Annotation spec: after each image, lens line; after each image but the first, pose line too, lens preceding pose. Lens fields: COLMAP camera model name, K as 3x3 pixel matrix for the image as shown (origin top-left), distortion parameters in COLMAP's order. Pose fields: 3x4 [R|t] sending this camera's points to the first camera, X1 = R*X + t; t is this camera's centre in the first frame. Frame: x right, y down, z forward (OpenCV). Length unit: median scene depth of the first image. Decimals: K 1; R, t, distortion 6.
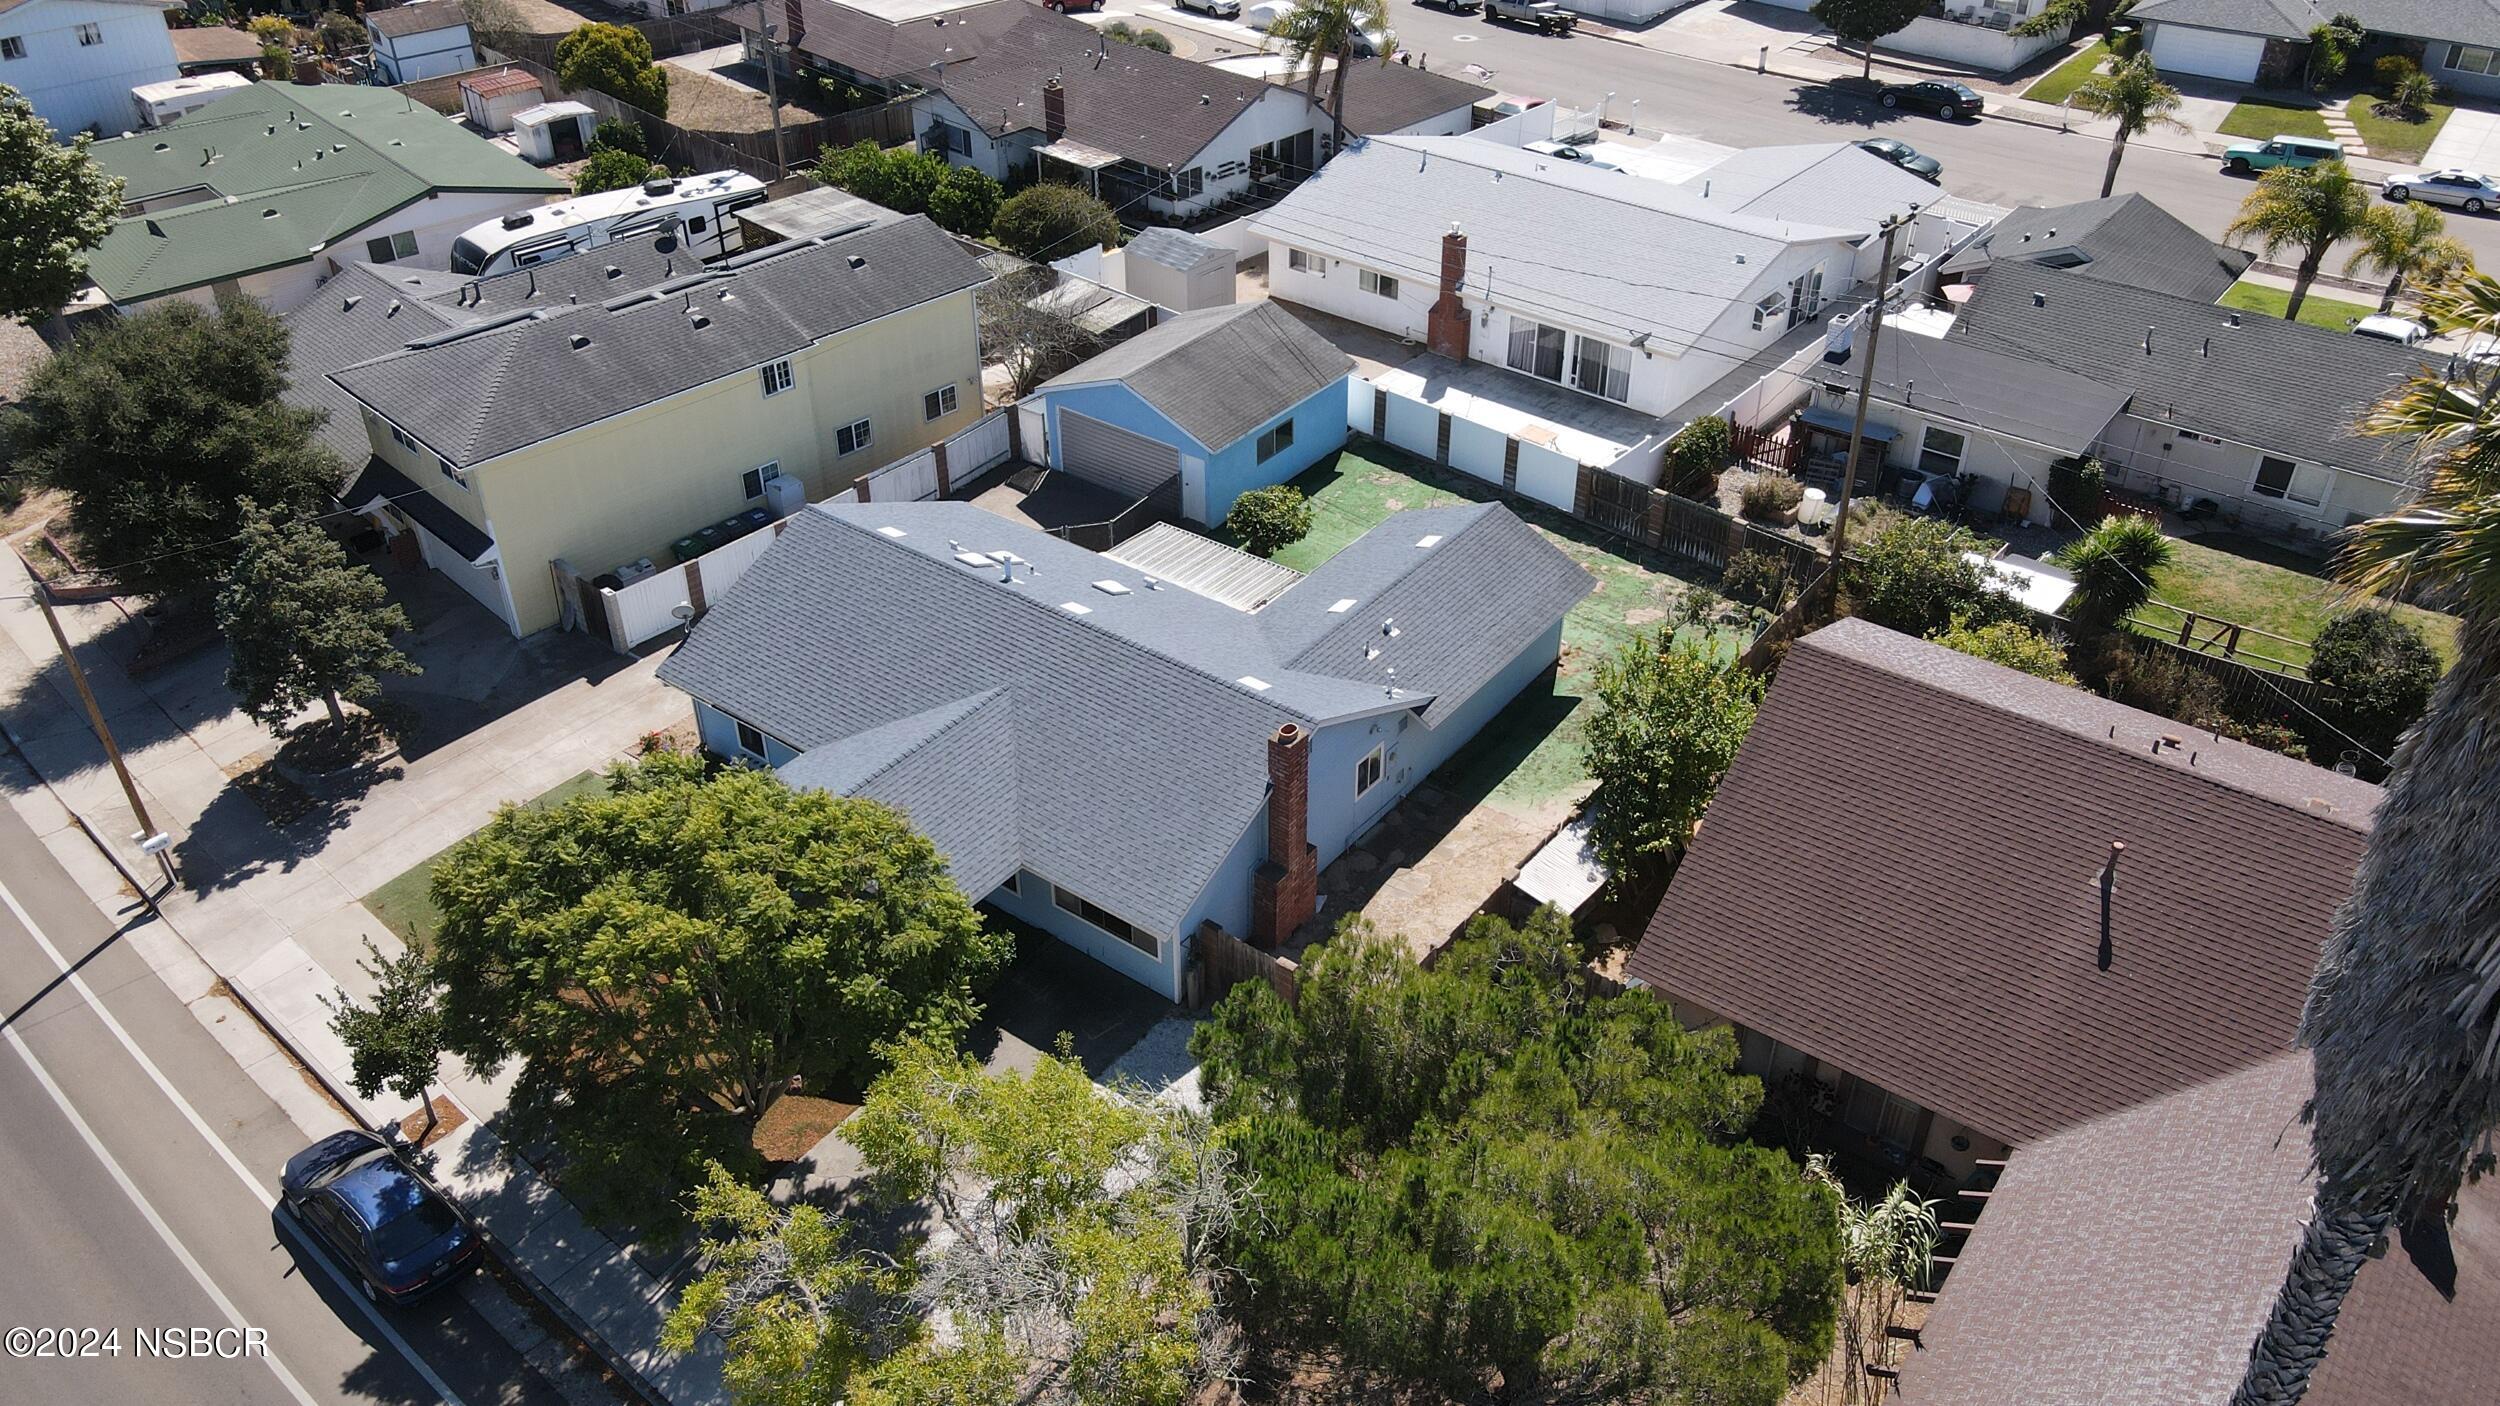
lens RADIAL K [[1848.1, 0, 1229.9], [0, 1848.1, 696.6], [0, 0, 1]] dist [-0.008280, 0.055140]
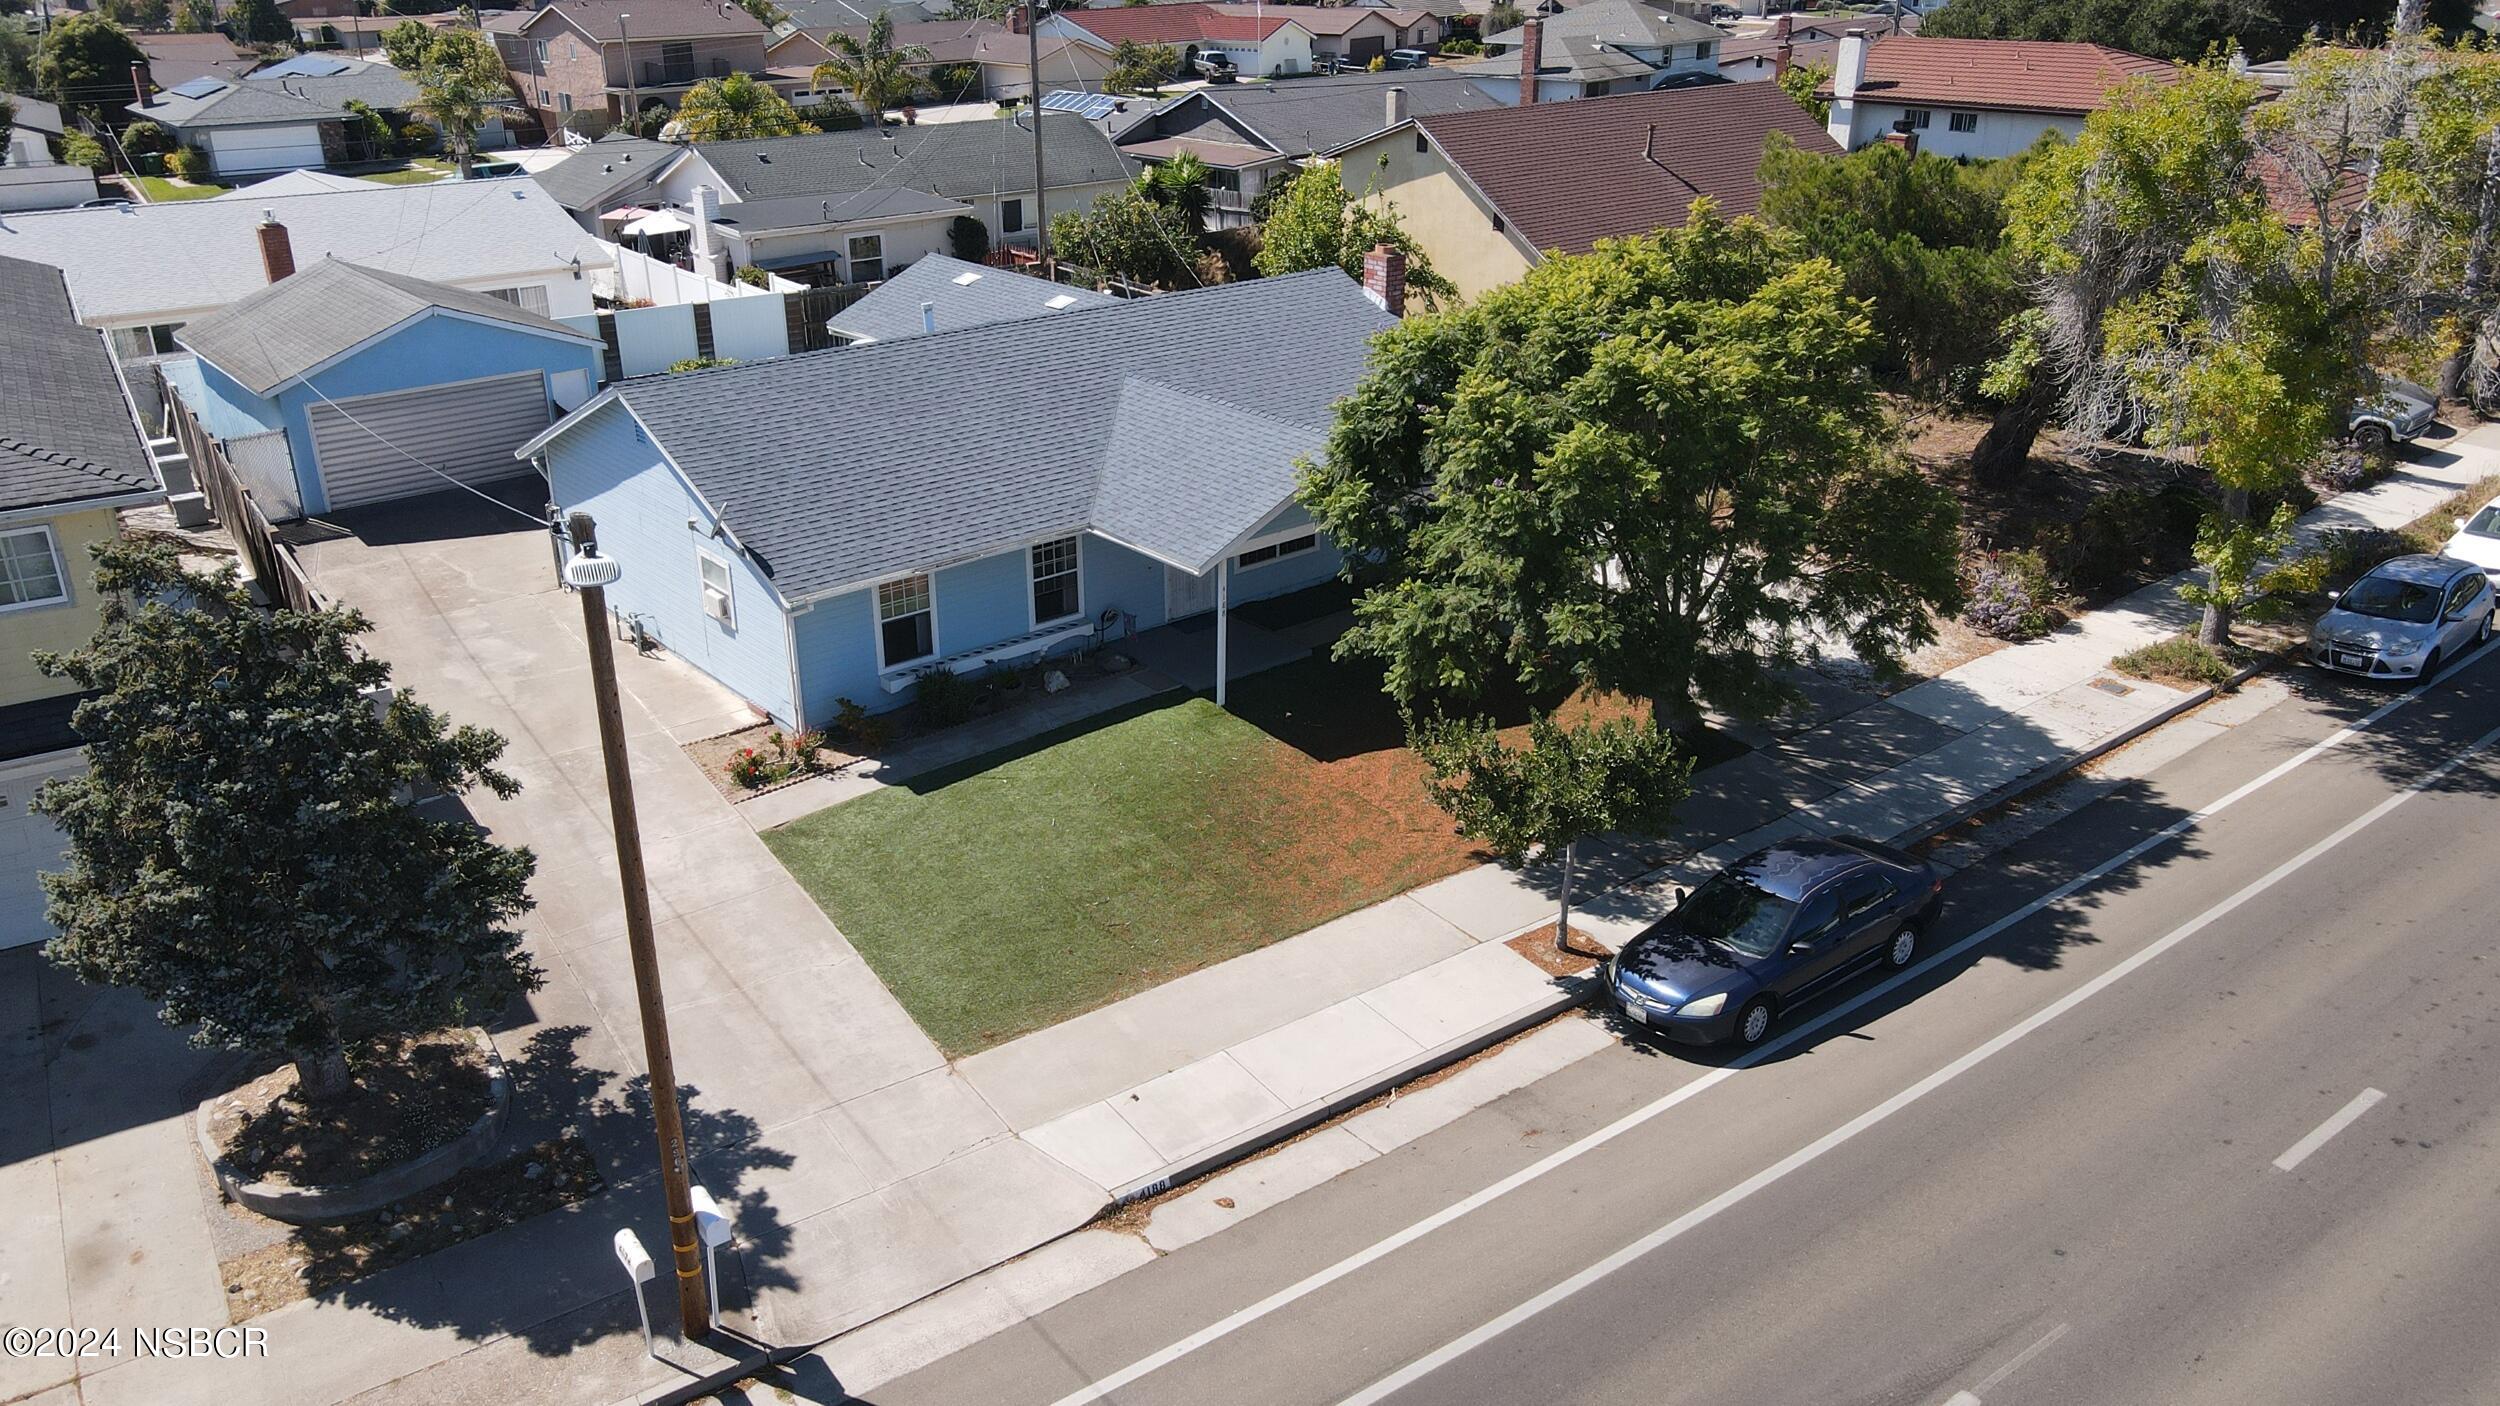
lens RADIAL K [[1848.1, 0, 1229.9], [0, 1848.1, 696.6], [0, 0, 1]] dist [-0.008280, 0.055140]
pose [[0.216842, -0.374073, 0.901692, -0.693755], [0.557174, 0.805869, 0.200330, -0.022998], [-0.801584, 0.458959, 0.383170, 0.557209]]
